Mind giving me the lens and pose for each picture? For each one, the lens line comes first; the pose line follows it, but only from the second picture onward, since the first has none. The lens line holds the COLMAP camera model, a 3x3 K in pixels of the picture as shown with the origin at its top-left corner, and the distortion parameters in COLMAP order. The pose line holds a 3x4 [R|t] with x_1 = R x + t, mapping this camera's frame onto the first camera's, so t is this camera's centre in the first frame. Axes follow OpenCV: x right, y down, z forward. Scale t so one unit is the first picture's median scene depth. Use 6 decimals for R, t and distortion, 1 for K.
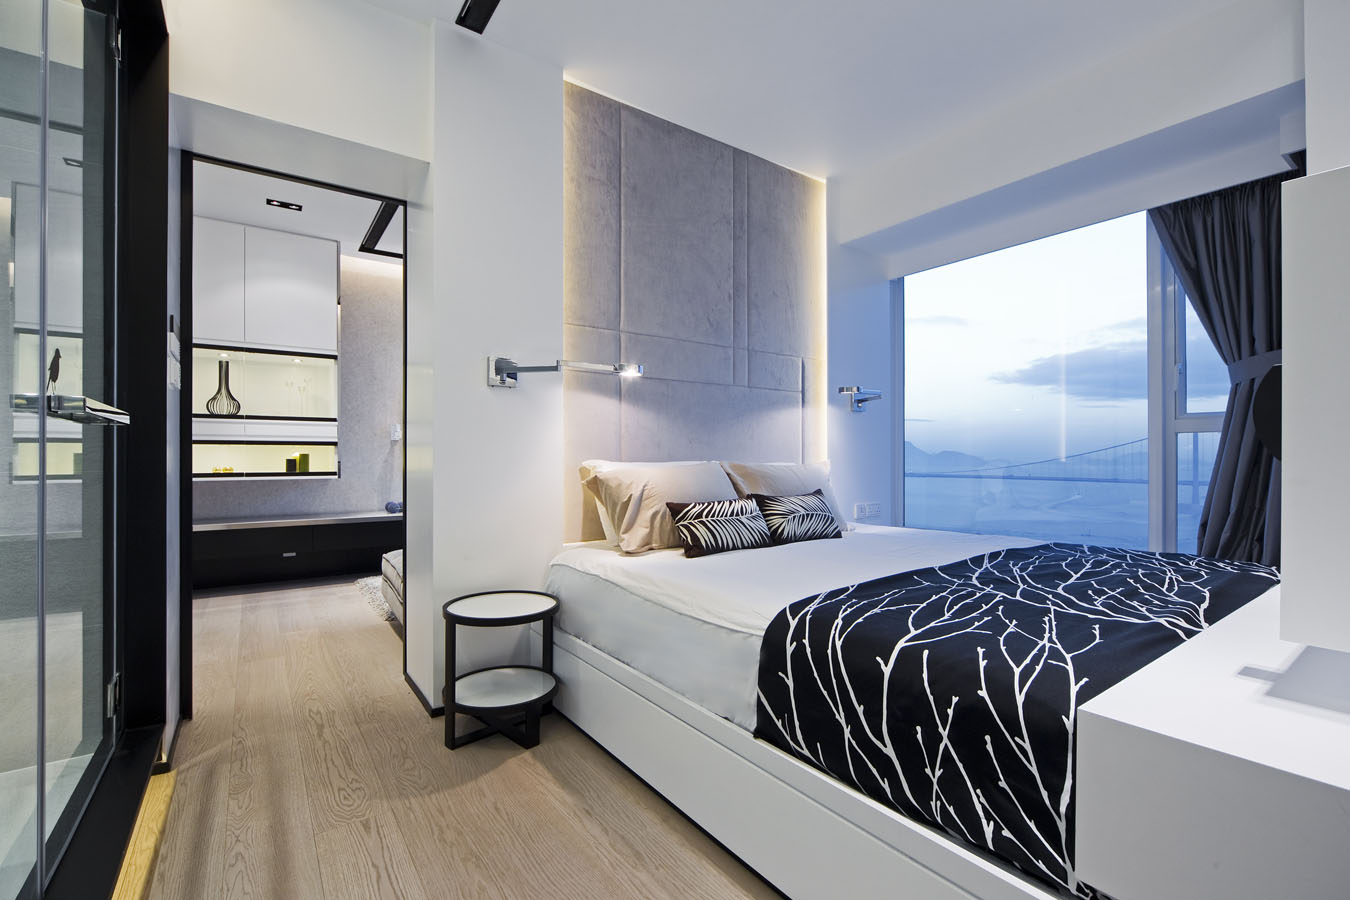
lens RADIAL K [[602.2, 0, 688.6], [0, 602.2, 454.8], [0, 0, 1]] dist [-0.008533, -0.000278]
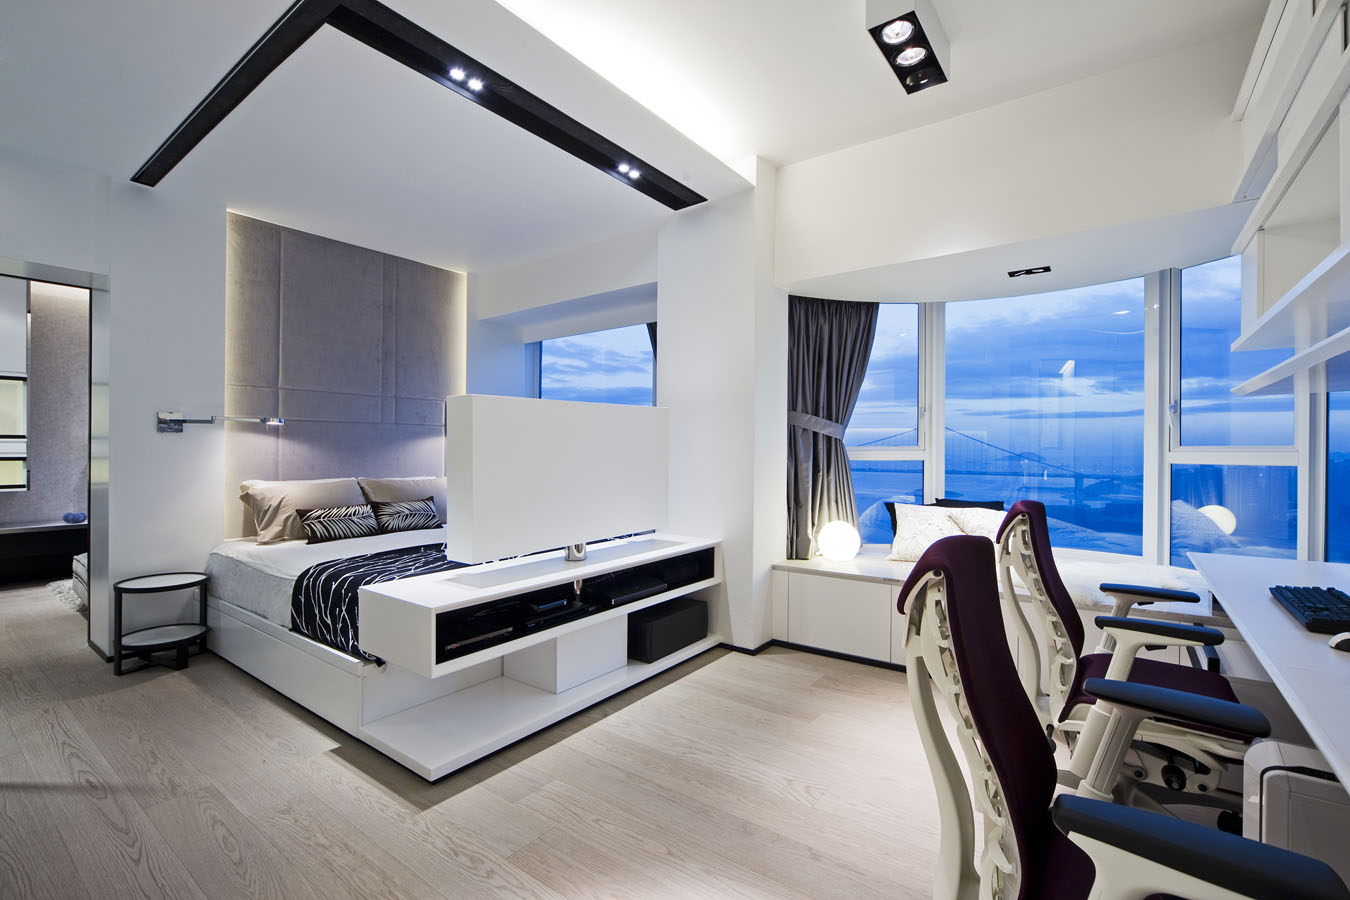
lens RADIAL K [[602.2, 0, 684.2], [0, 602.2, 445.2], [0, 0, 1]] dist [-0.008533, -0.000278]
pose [[0.954204, 0.003267, 0.299138, 0.447221], [-0.002342, 0.999991, -0.003451, -0.080967], [-0.299146, 0.002592, 0.954204, -0.753639]]
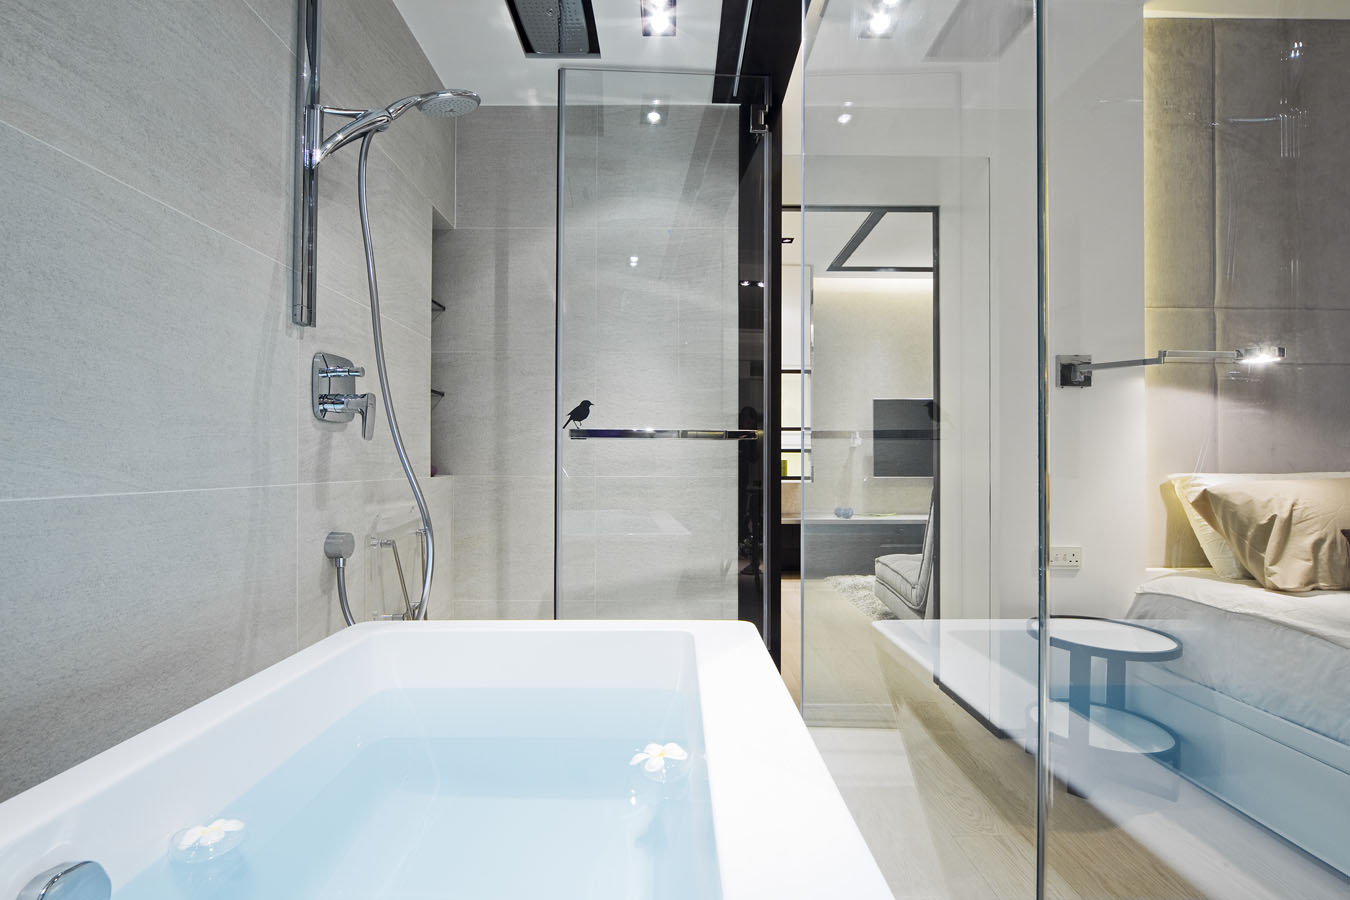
lens RADIAL K [[602.2, 0, 679.3], [0, 602.2, 467.0], [0, 0, 1]] dist [-0.008533, -0.000278]
pose [[0.814307, 0.006280, -0.580401, -0.274700], [0.001748, 0.999910, 0.013272, -0.007430], [0.580432, -0.011822, 0.814223, -0.068445]]
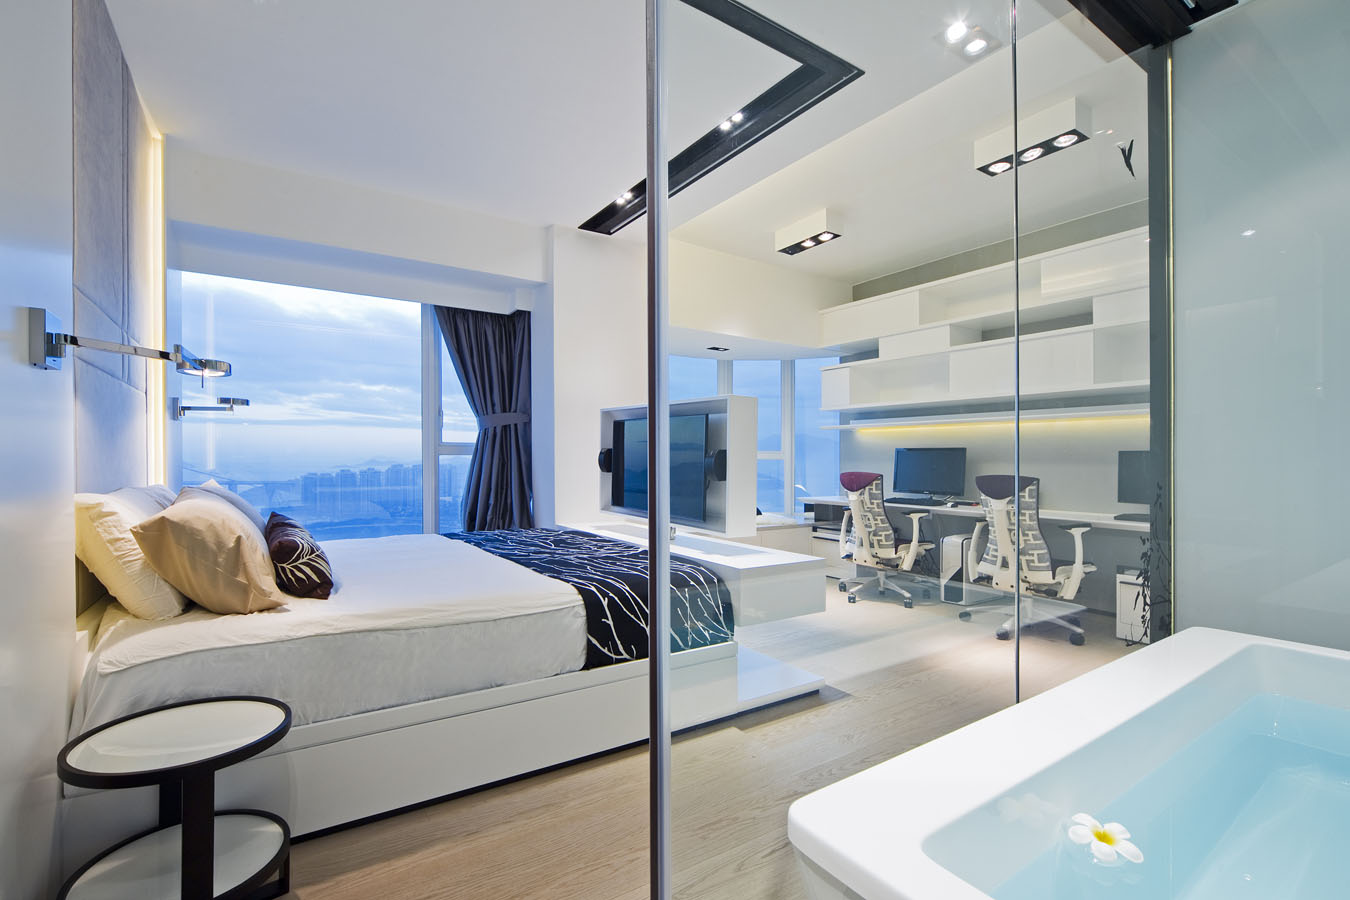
lens RADIAL K [[602.2, 0, 642.9], [0, 602.2, 461.6], [0, 0, 1]] dist [-0.008533, -0.000278]
pose [[0.073638, -0.002822, 0.997281, -0.831799], [-0.013468, 0.999902, 0.003824, -0.039030], [-0.997194, -0.013713, 0.073593, 0.450240]]
